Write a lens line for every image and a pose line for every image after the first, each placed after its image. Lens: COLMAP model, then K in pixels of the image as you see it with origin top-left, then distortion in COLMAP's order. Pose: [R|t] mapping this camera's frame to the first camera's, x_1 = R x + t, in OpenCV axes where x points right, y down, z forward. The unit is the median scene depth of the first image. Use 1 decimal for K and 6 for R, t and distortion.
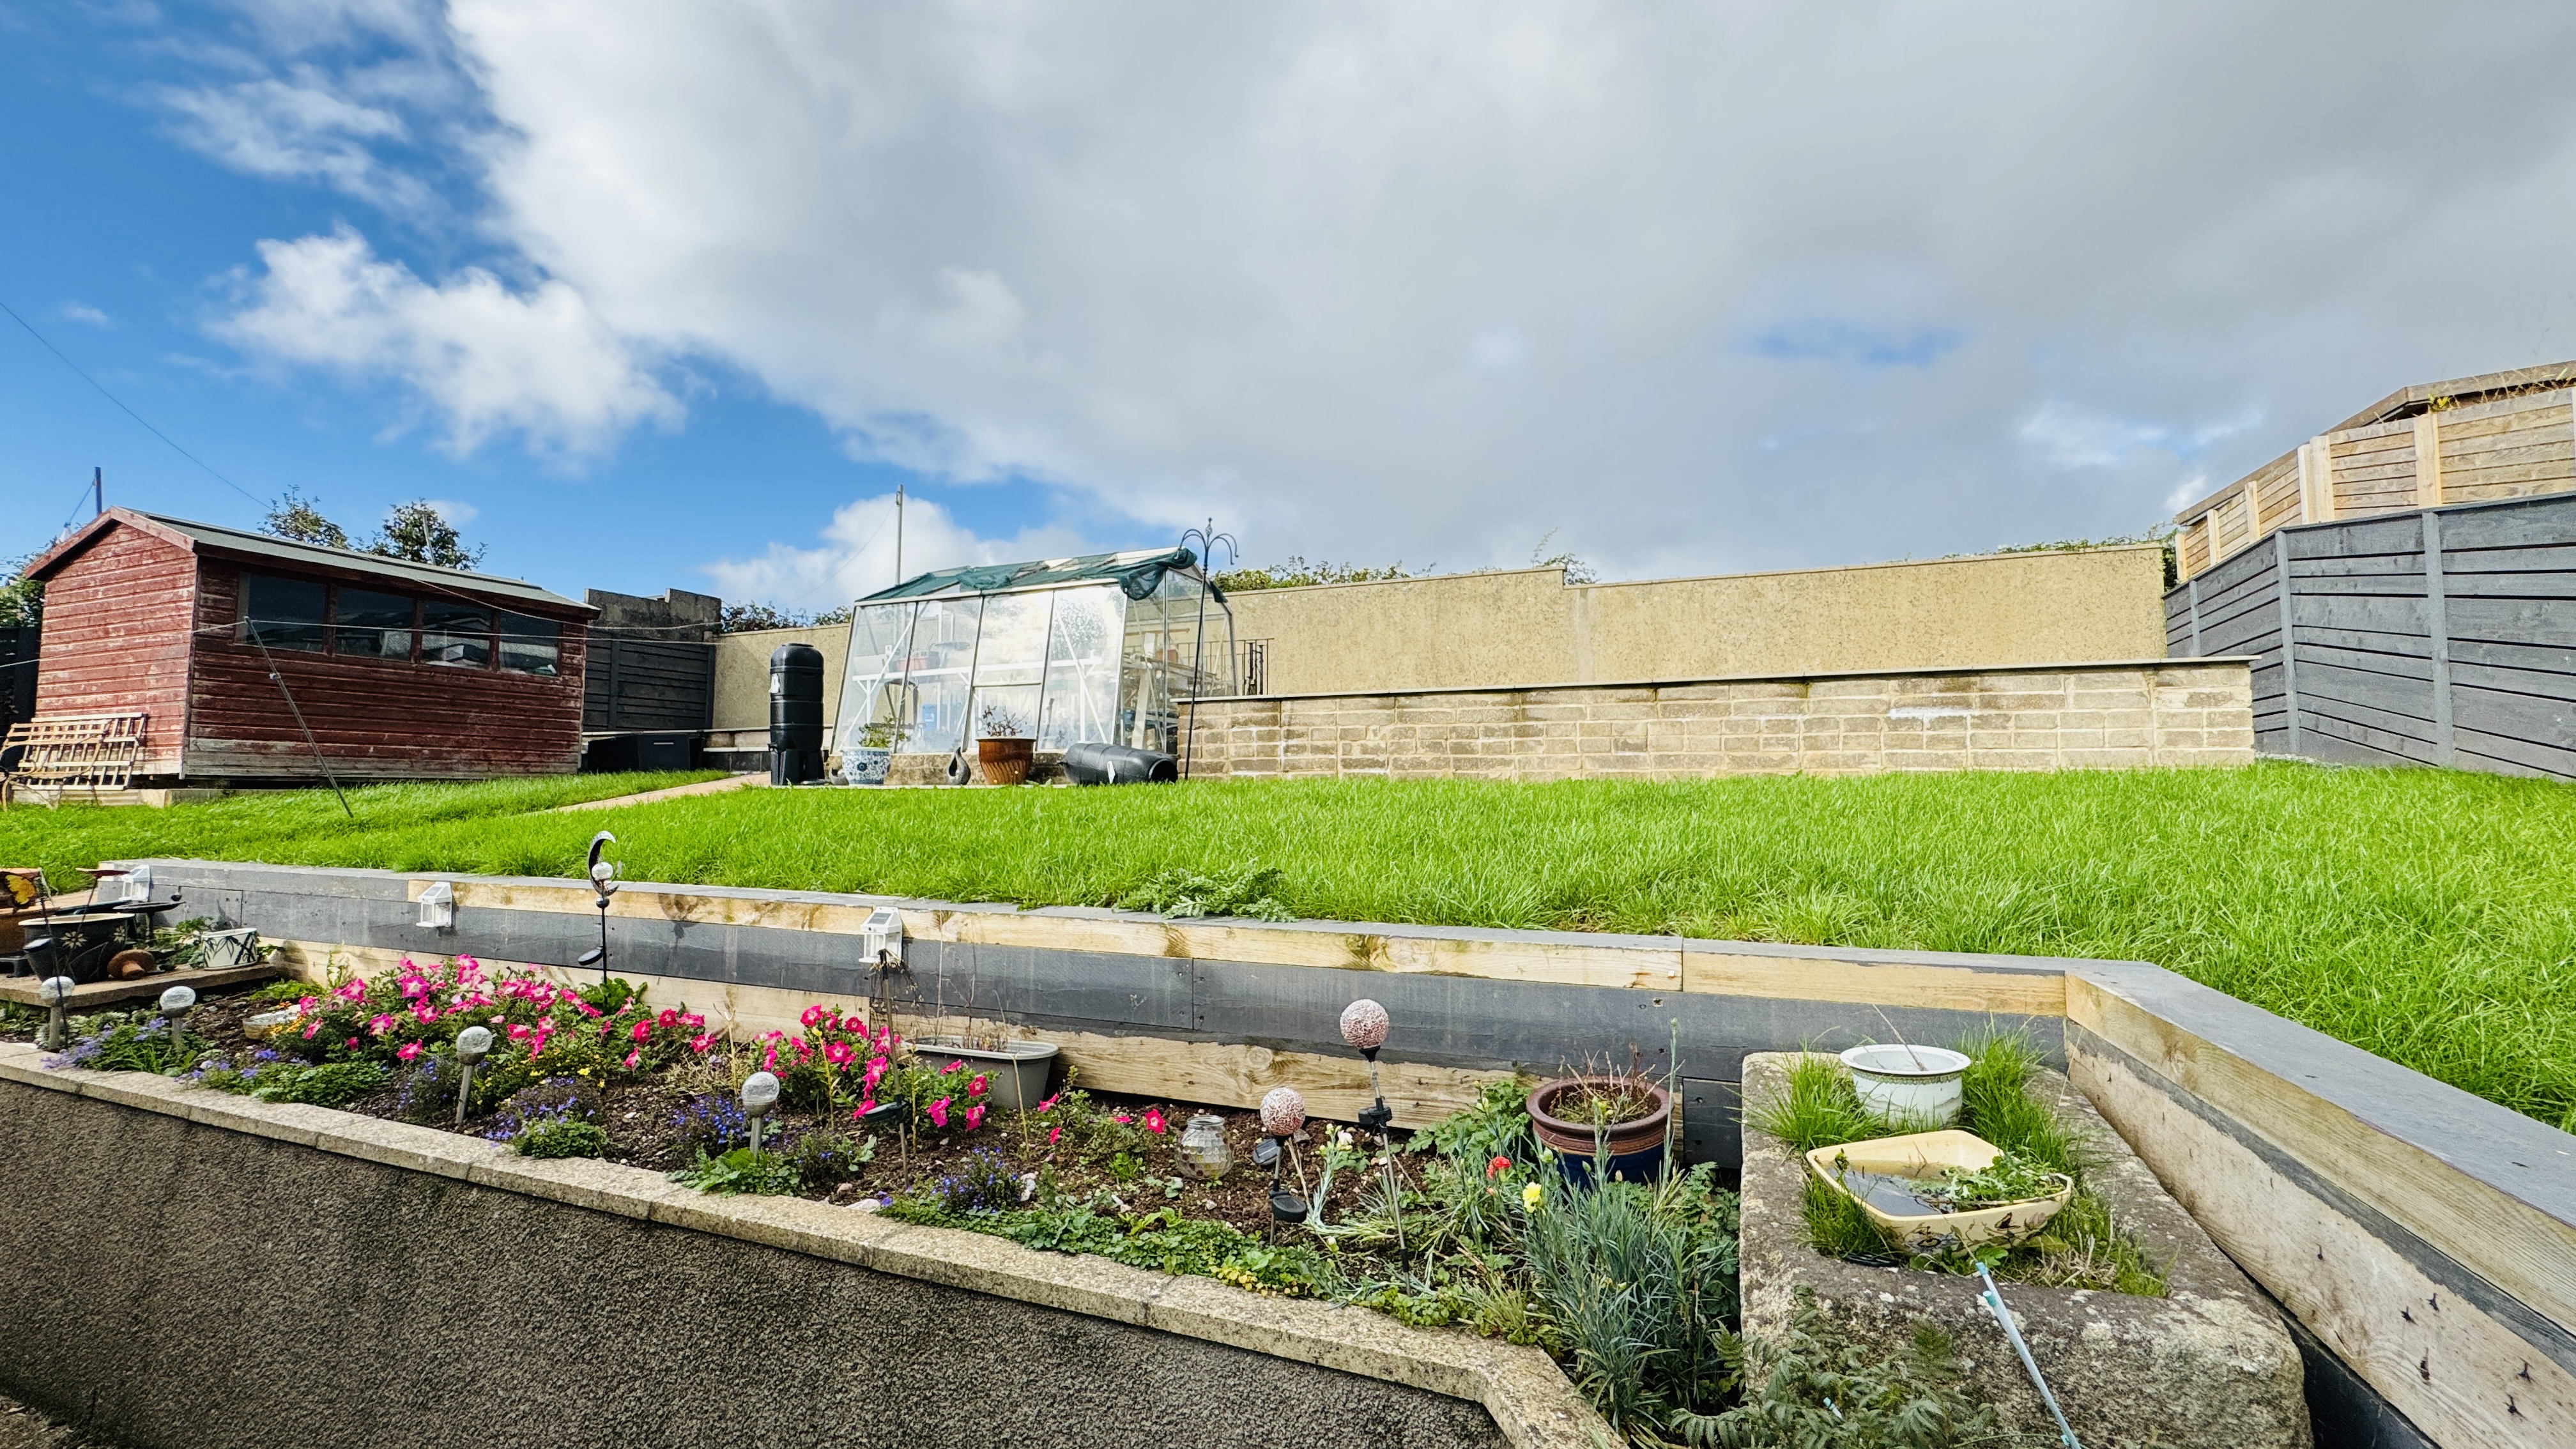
lens RADIAL K [[1032.3, 0, 1284.6], [0, 1032.3, 720.0], [0, 0, 1]] dist [-0.002130, 0.000933]
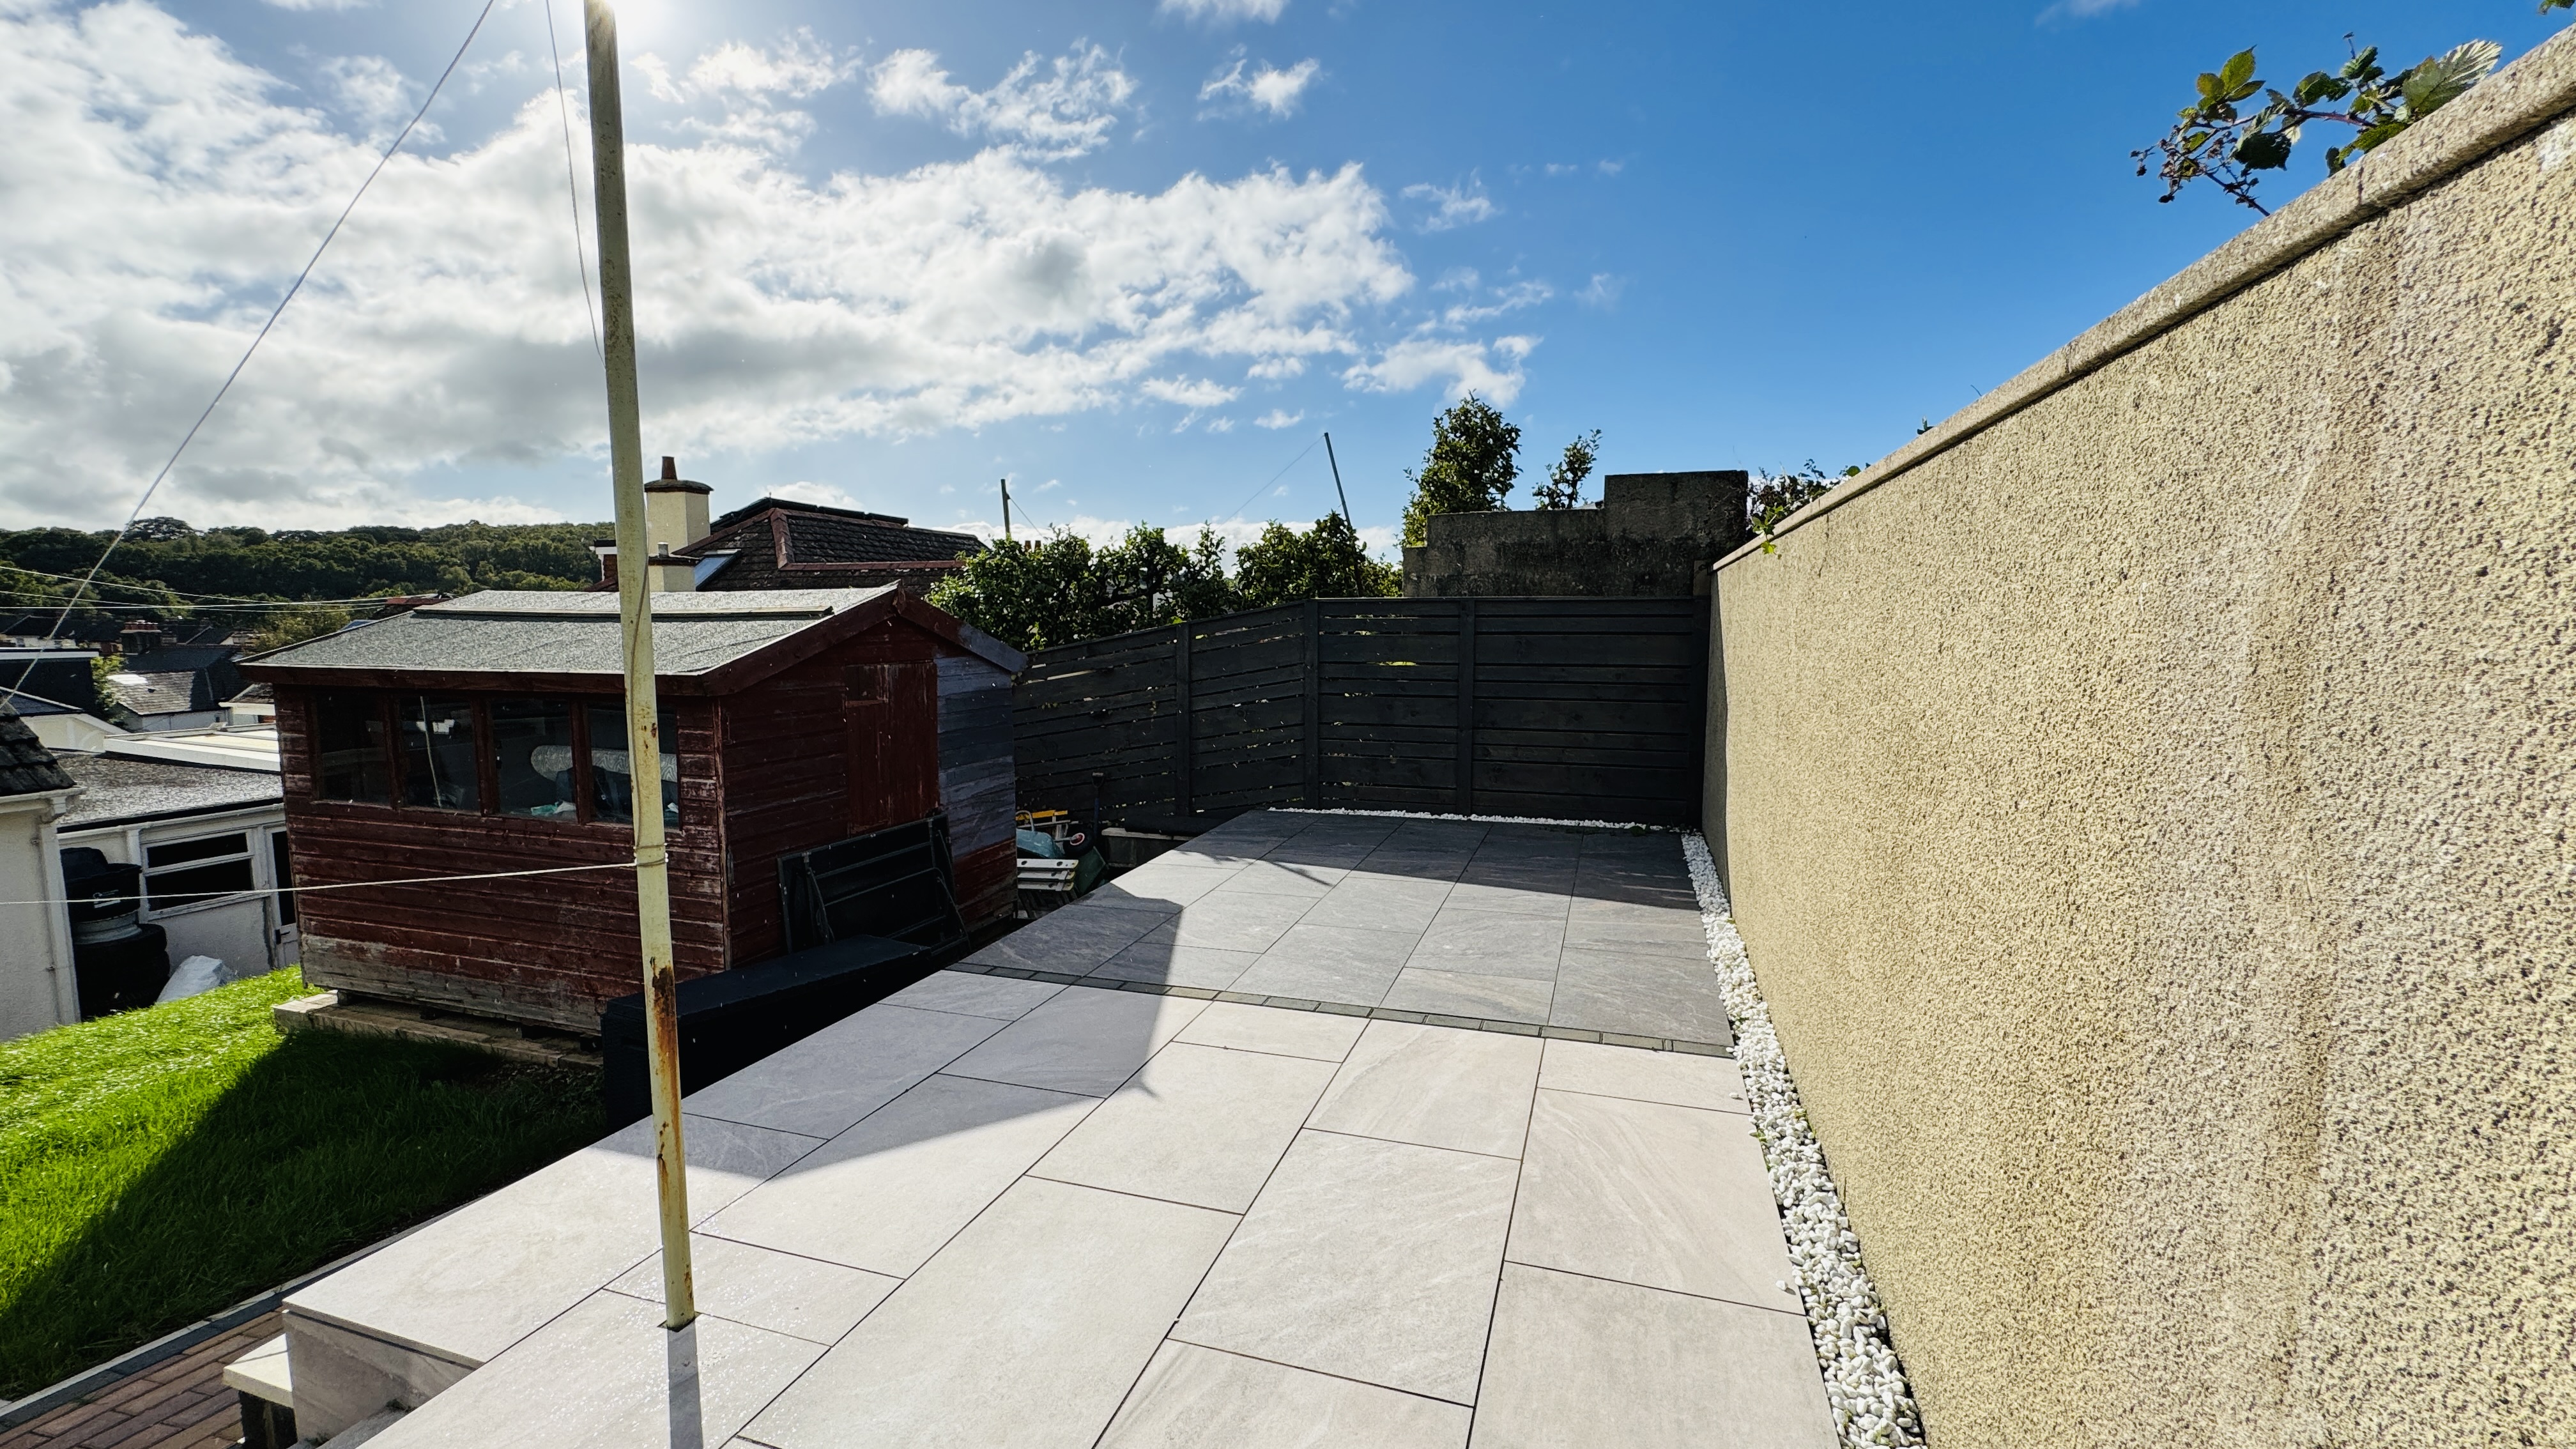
lens RADIAL K [[1032.3, 0, 1294.2], [0, 1032.3, 718.5], [0, 0, 1]] dist [-0.002130, 0.000933]
pose [[0.061221, 0.094949, -0.993598, -0.256617], [0.071508, 0.992490, 0.099249, -0.128432], [0.995559, -0.077126, 0.053971, 1.377705]]
